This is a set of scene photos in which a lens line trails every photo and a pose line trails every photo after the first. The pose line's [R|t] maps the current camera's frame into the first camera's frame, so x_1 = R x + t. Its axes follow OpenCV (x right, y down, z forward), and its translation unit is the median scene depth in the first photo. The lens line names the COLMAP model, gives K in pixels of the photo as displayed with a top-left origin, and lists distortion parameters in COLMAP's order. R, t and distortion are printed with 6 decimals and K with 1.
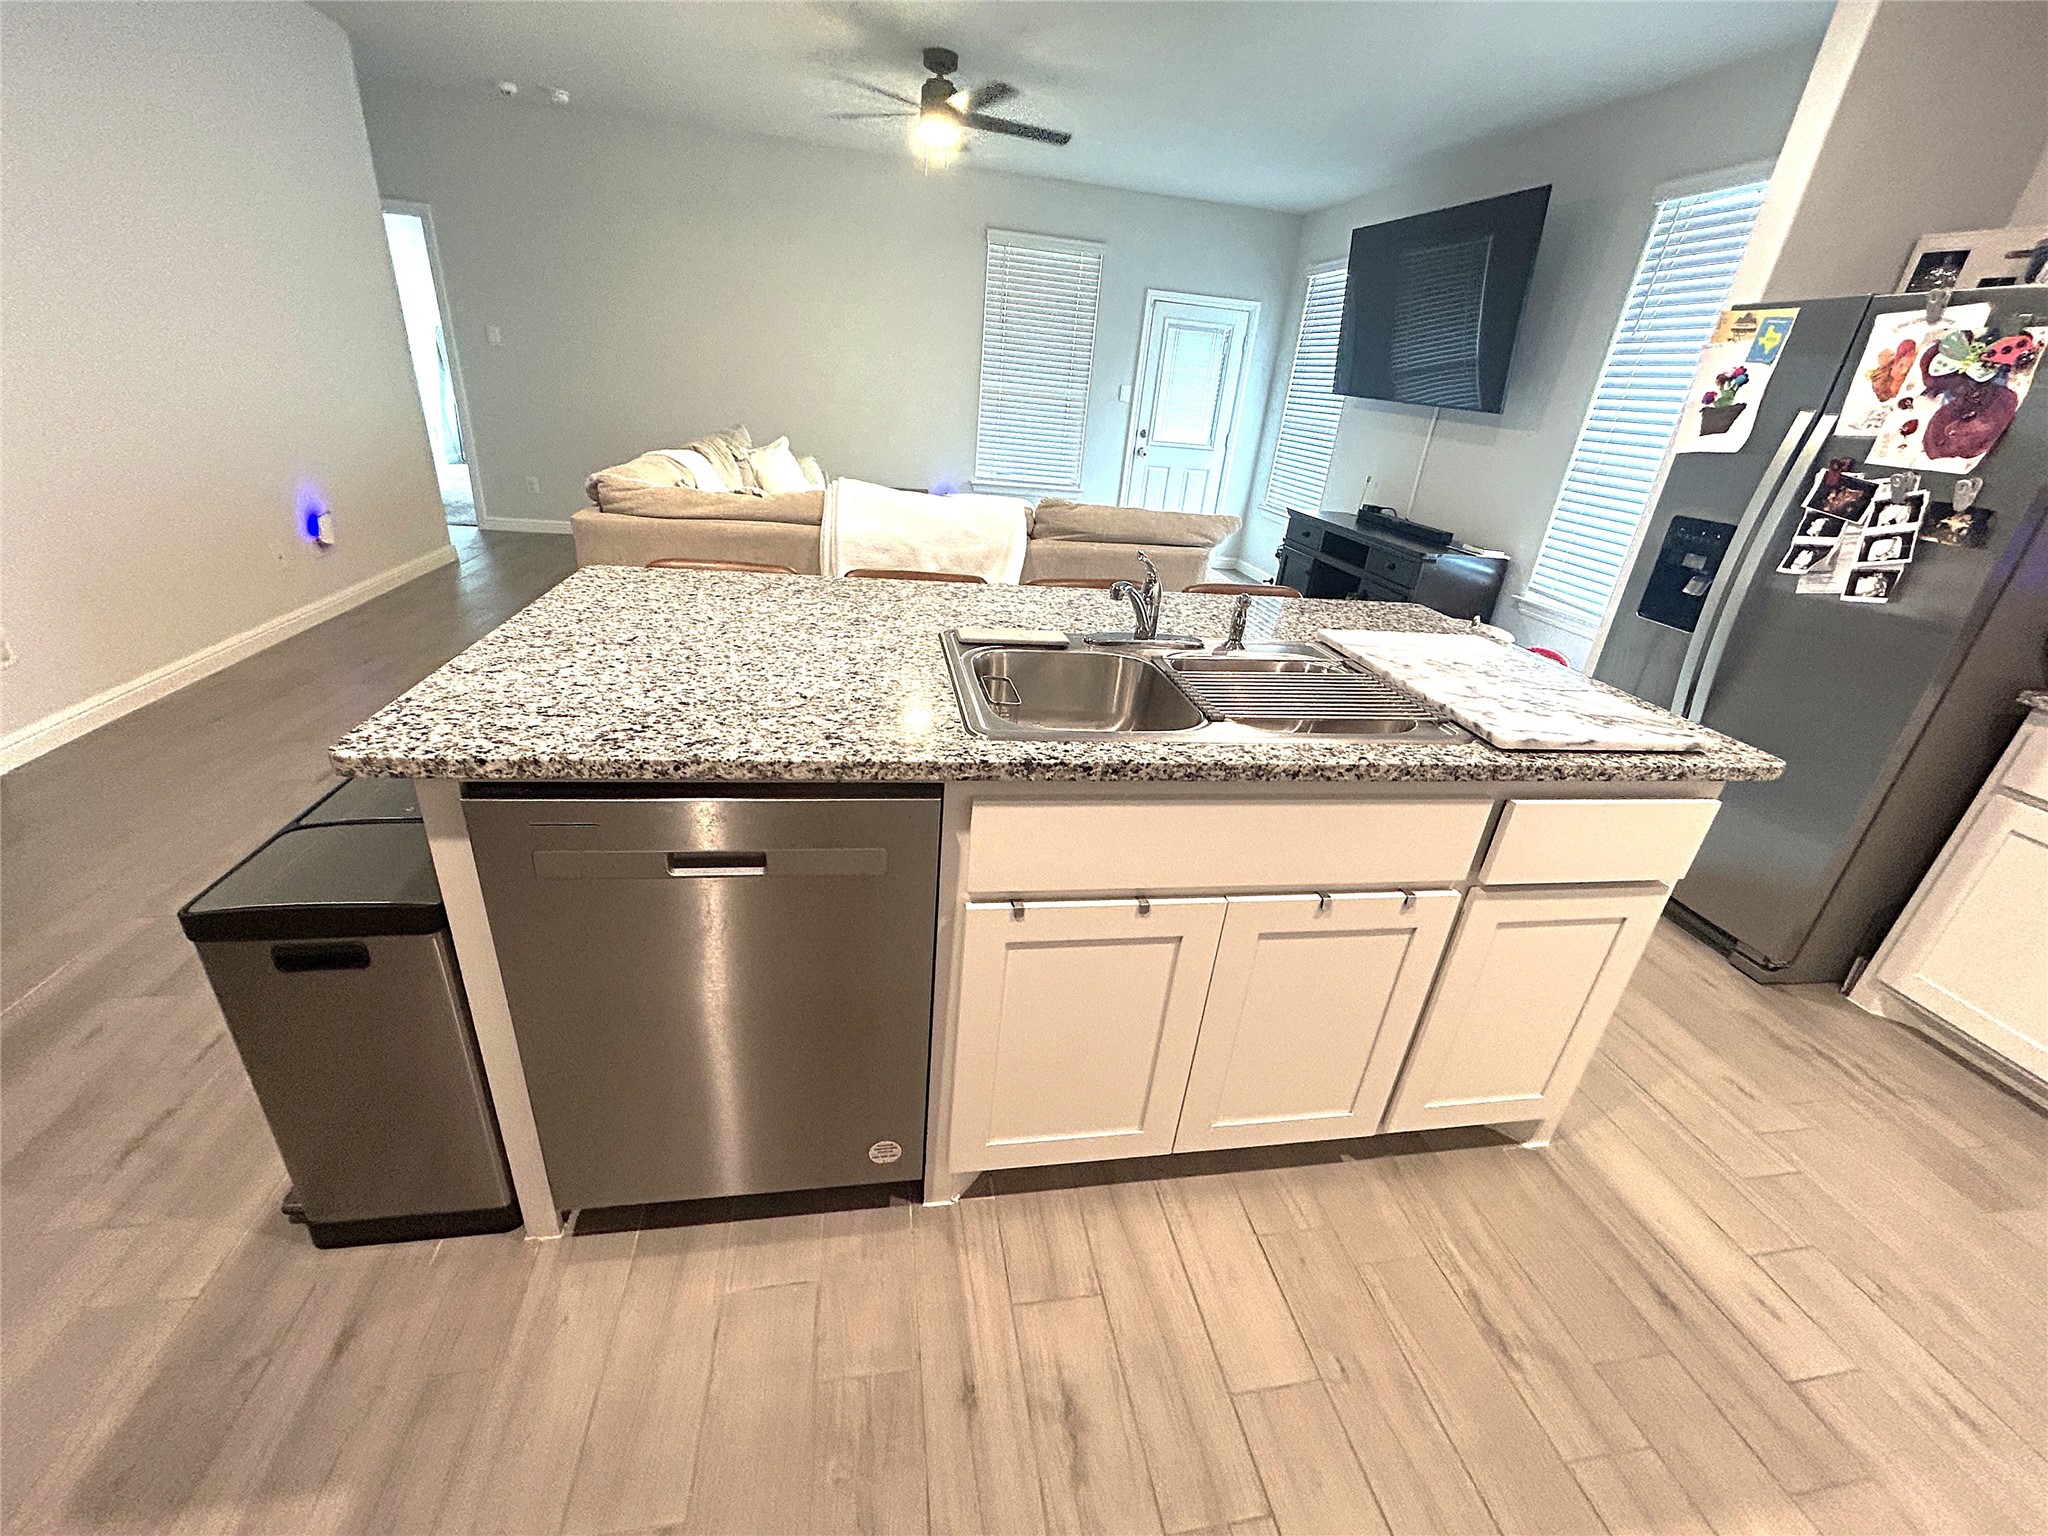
lens RADIAL K [[834.2, 0, 1016.7], [0, 834.2, 759.9], [0, 0, 1]] dist [-0.000393, 0.001529]
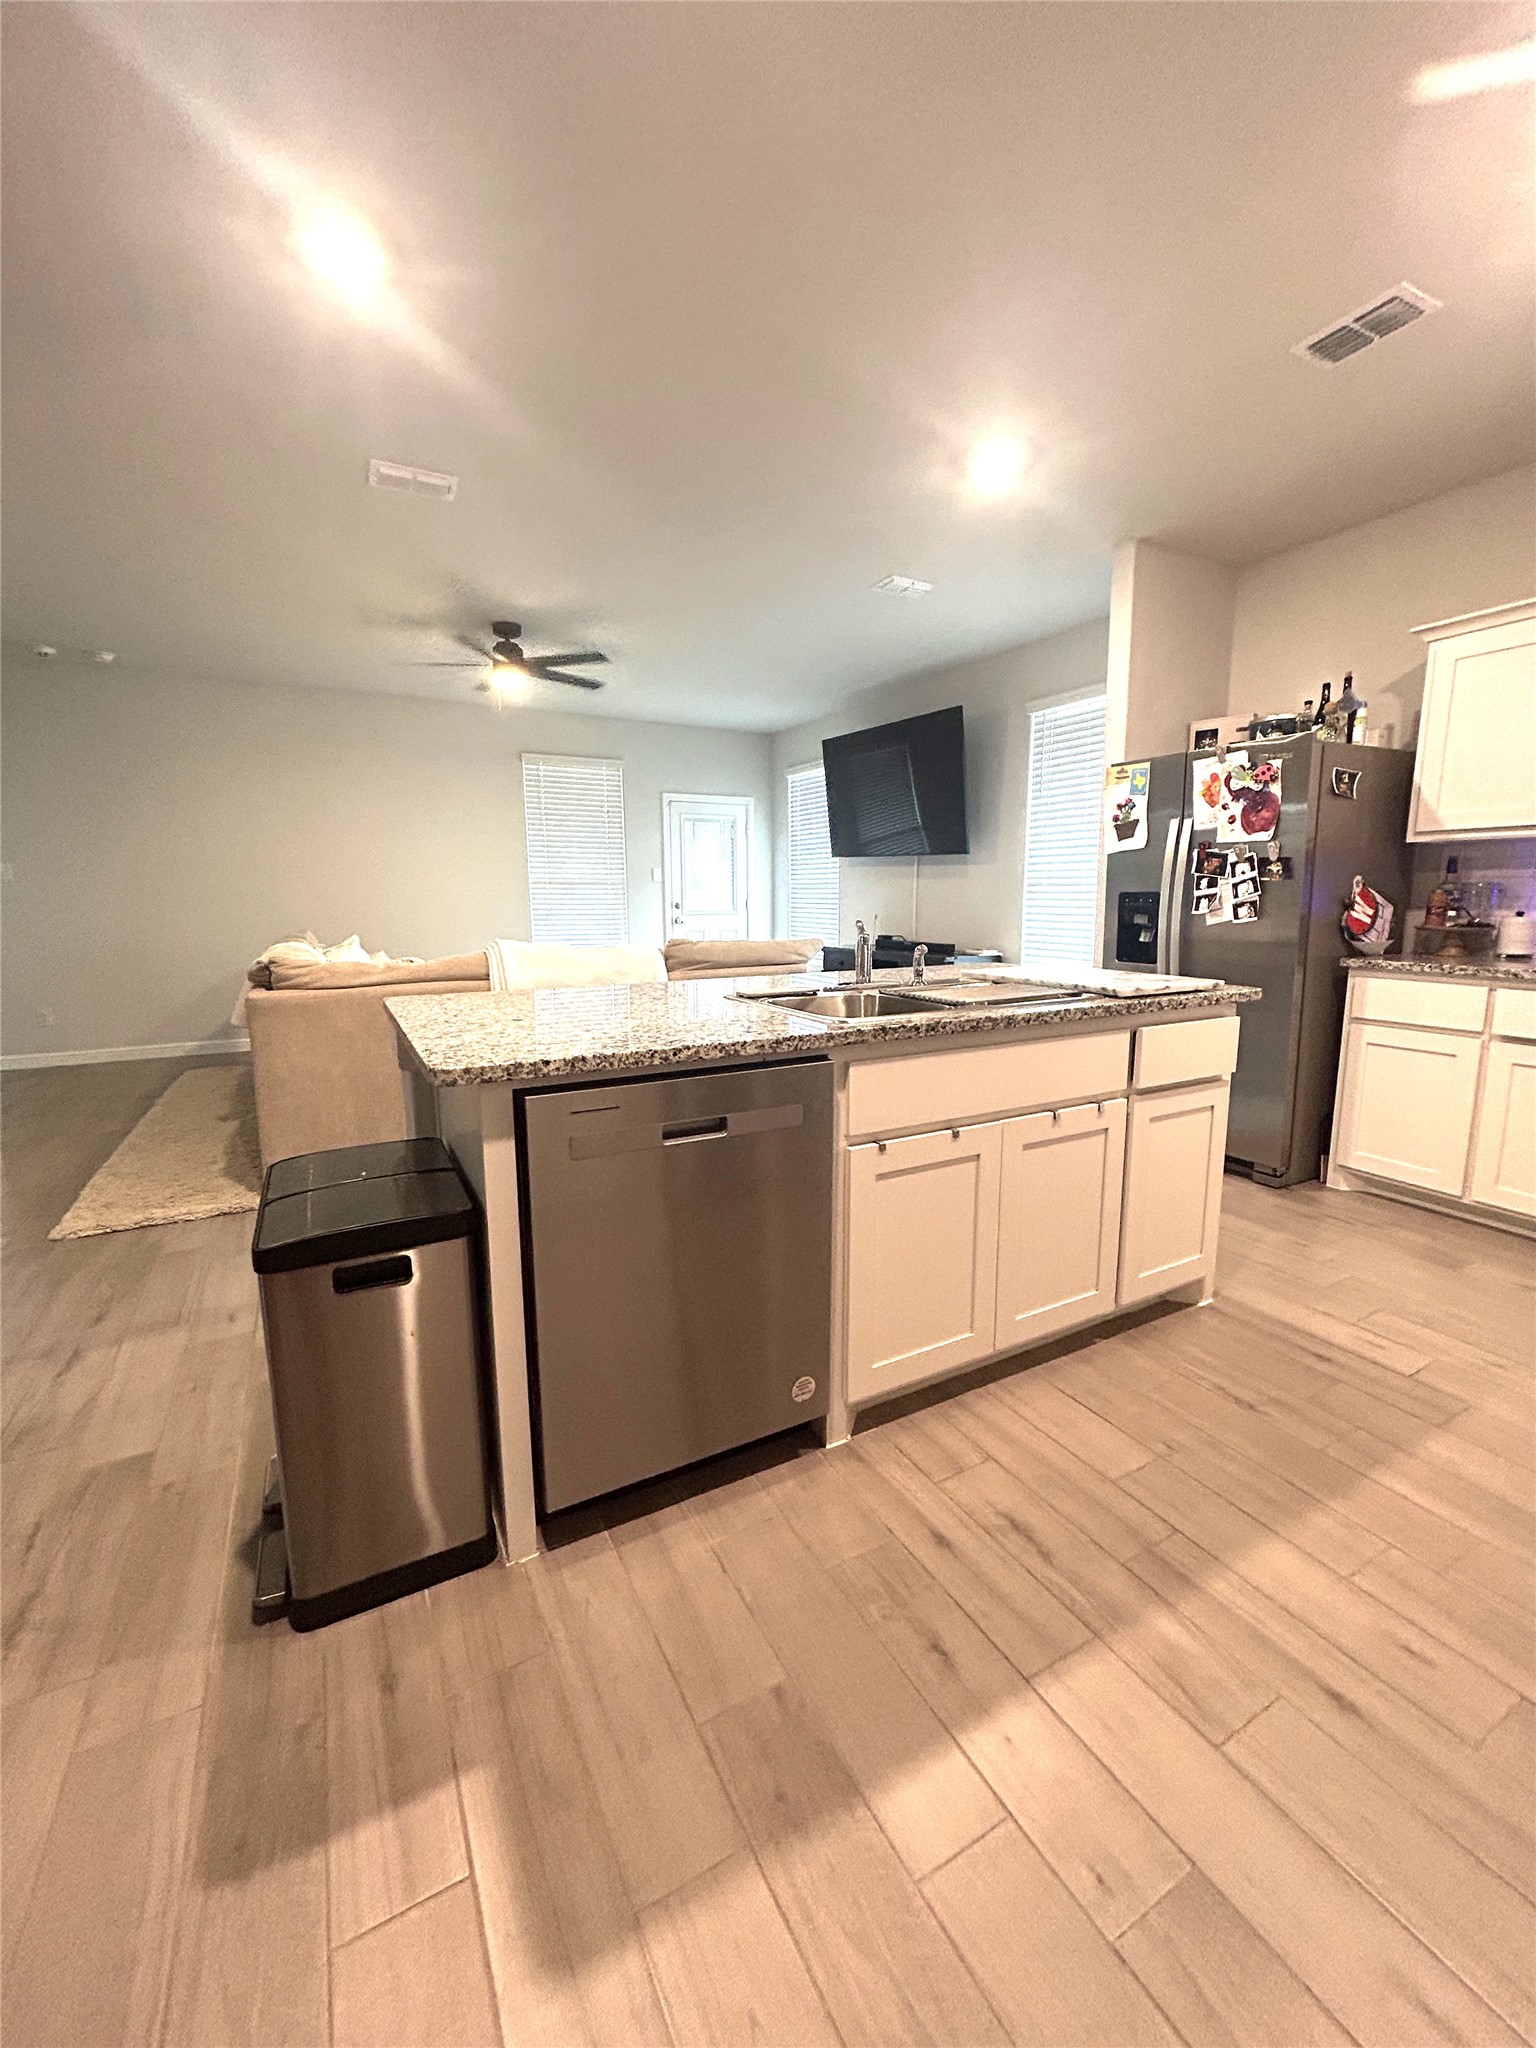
lens RADIAL K [[834.2, 0, 765.8], [0, 834.2, 1020.5], [0, 0, 1]] dist [-0.000393, 0.001529]
pose [[0.942630, -0.136405, 0.304699, -0.362895], [0.211024, 0.950702, -0.227231, 0.162514], [-0.258683, 0.278494, 0.924945, -0.181062]]
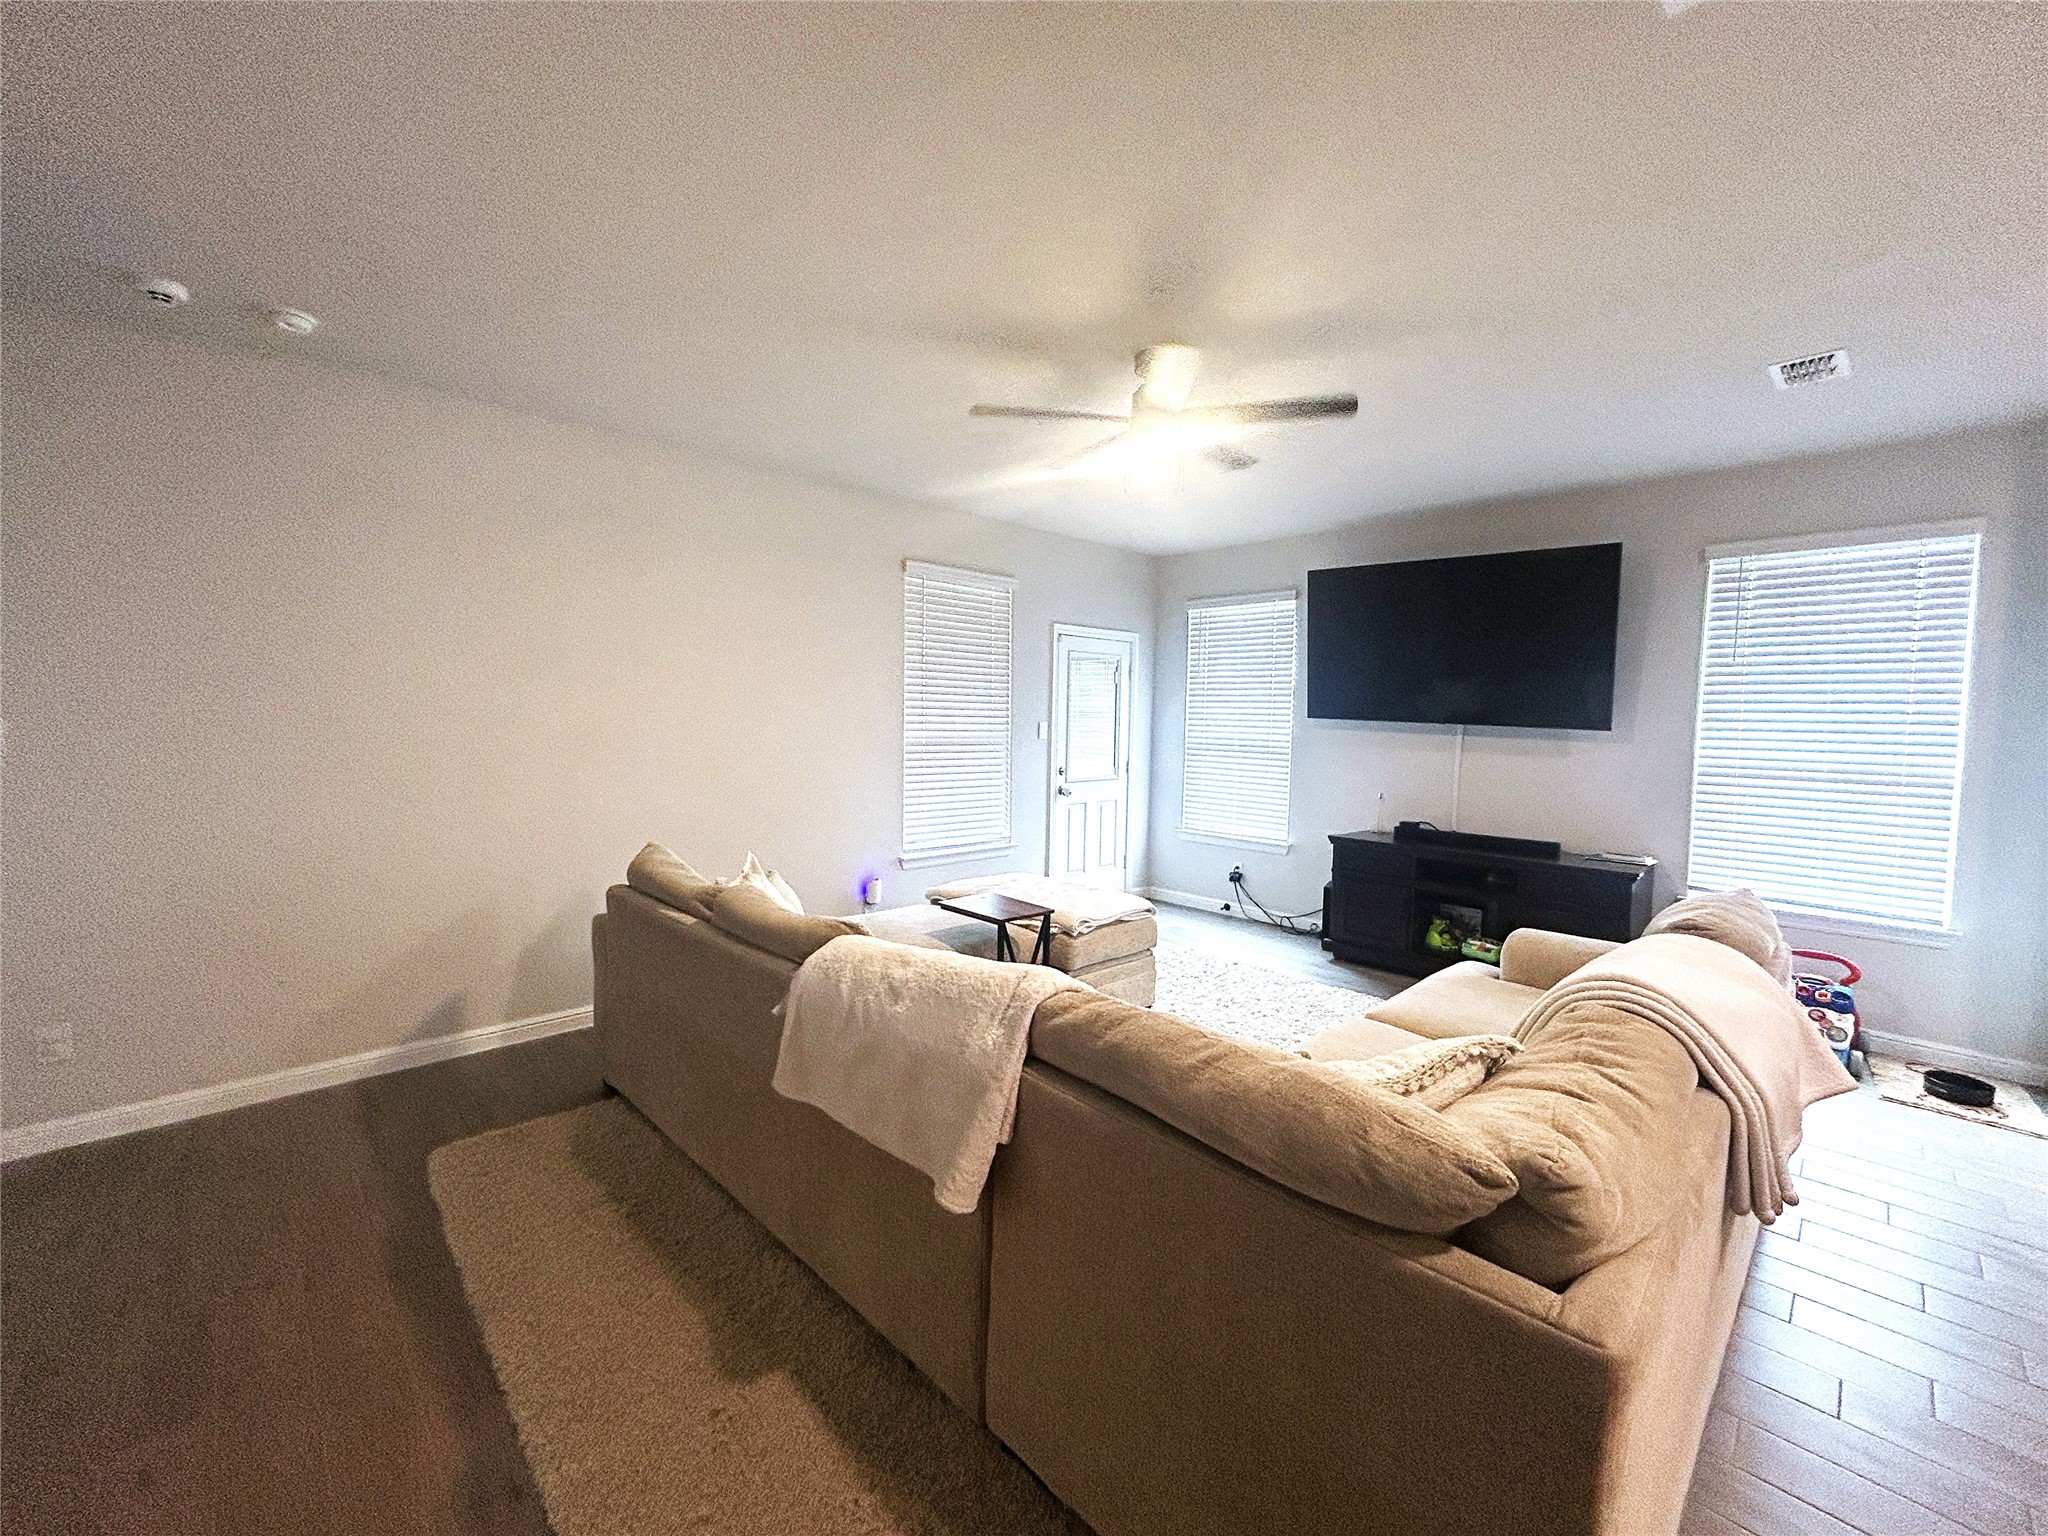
lens RADIAL K [[834.2, 0, 1008.3], [0, 834.2, 765.0], [0, 0, 1]] dist [-0.000393, 0.001529]
pose [[0.826412, -0.104799, 0.553228, -1.279645], [0.280981, 0.928204, -0.243899, -0.692197], [-0.487948, 0.357008, 0.796525, 1.155018]]
